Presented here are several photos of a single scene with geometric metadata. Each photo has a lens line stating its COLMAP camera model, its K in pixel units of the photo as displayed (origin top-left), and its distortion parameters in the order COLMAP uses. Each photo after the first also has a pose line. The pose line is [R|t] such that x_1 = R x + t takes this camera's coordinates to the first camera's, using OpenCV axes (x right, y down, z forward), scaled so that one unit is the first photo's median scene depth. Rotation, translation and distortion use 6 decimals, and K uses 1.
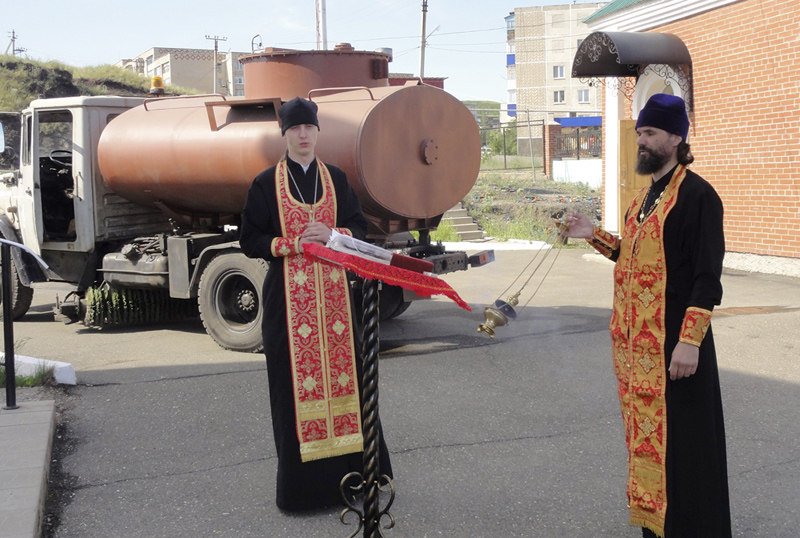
lens RADIAL K [[918.7, 0, 399.7], [0, 918.7, 272.4], [0, 0, 1]] dist [0.005557, 0.000000]
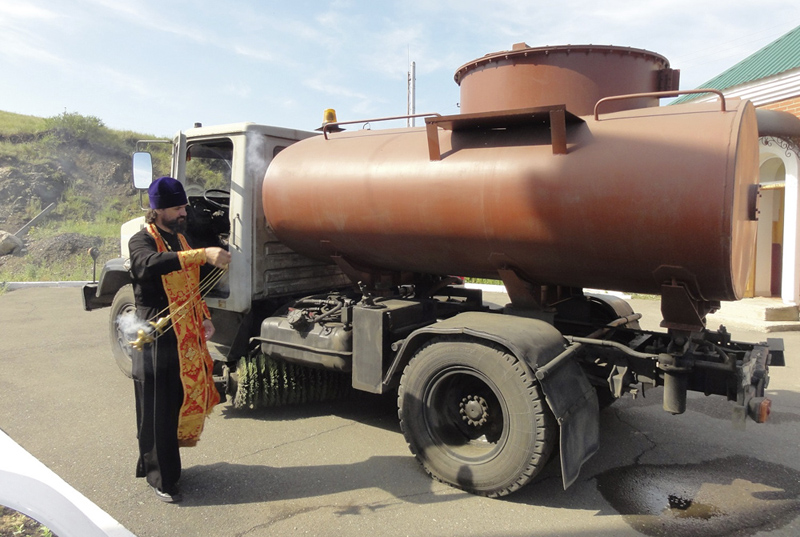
lens RADIAL K [[568.6, 0, 402.9], [0, 568.6, 260.9], [0, 0, 1]] dist [0.004421, 0.002520]
pose [[0.998495, 0.039460, -0.038099, -0.182501], [-0.041272, 0.997995, -0.047993, -0.049912], [0.036129, 0.049493, 0.998121, 0.506904]]
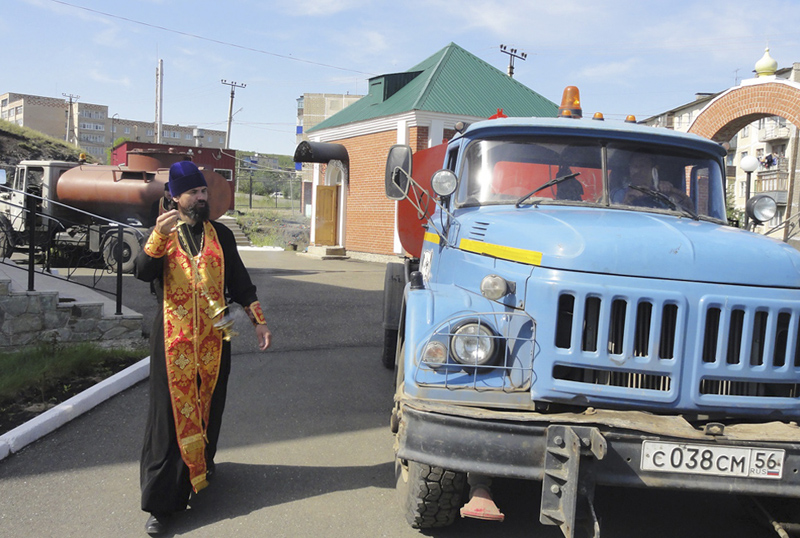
lens RADIAL K [[724.0, 0, 394.6], [0, 724.0, 243.3], [0, 0, 1]] dist [-0.012404, -0.008715]
pose [[0.968791, 0.046680, 0.243442, 0.047171], [-0.030431, 0.997076, -0.070089, 0.102498], [-0.246002, 0.060494, 0.967380, -0.880312]]
